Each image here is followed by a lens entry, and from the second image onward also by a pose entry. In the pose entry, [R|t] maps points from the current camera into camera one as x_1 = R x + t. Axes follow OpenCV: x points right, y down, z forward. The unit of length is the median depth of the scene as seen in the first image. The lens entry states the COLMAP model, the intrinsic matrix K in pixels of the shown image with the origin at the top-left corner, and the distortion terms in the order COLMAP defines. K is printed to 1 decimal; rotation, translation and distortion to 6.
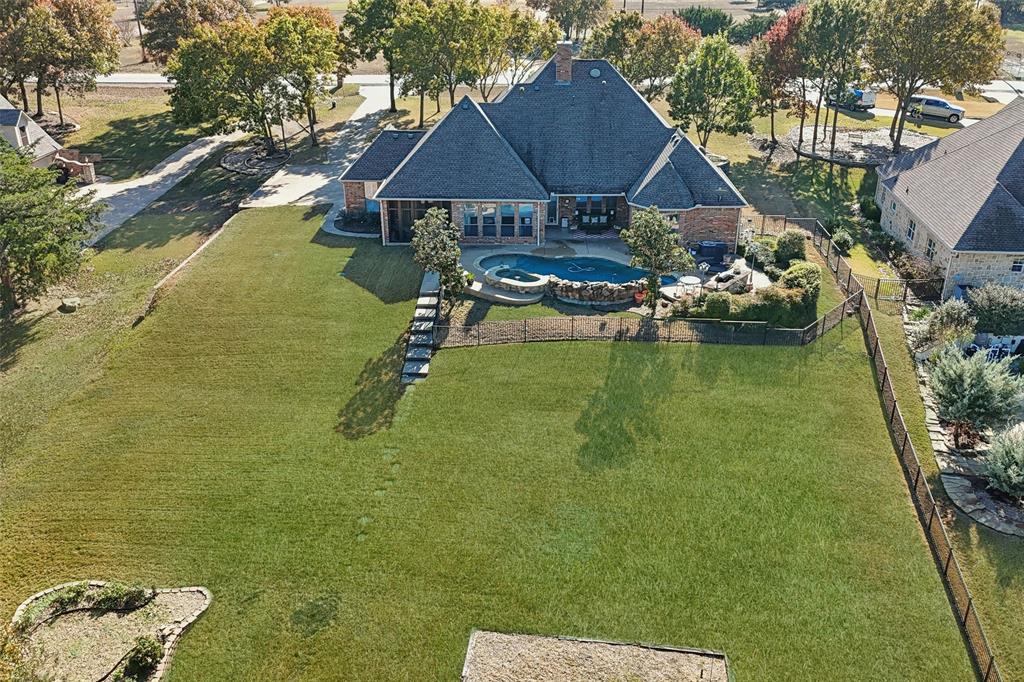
lens RADIAL K [[819.2, 0, 509.9], [0, 819.2, 338.7], [0, 0, 1]] dist [0.005684, -0.006831]
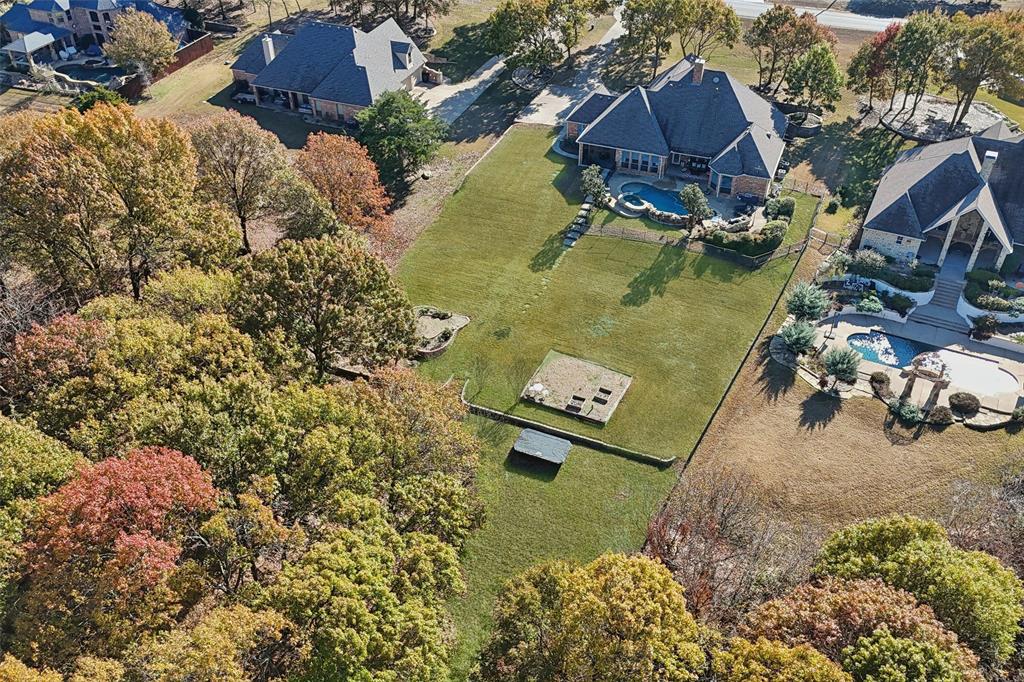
lens RADIAL K [[819.2, 0, 512.6], [0, 819.2, 341.1], [0, 0, 1]] dist [0.005684, -0.006831]
pose [[0.929069, 0.214405, -0.301433, 0.355256], [-0.128289, 0.951073, 0.281075, -0.239429], [0.346948, -0.222467, 0.911118, -0.854341]]
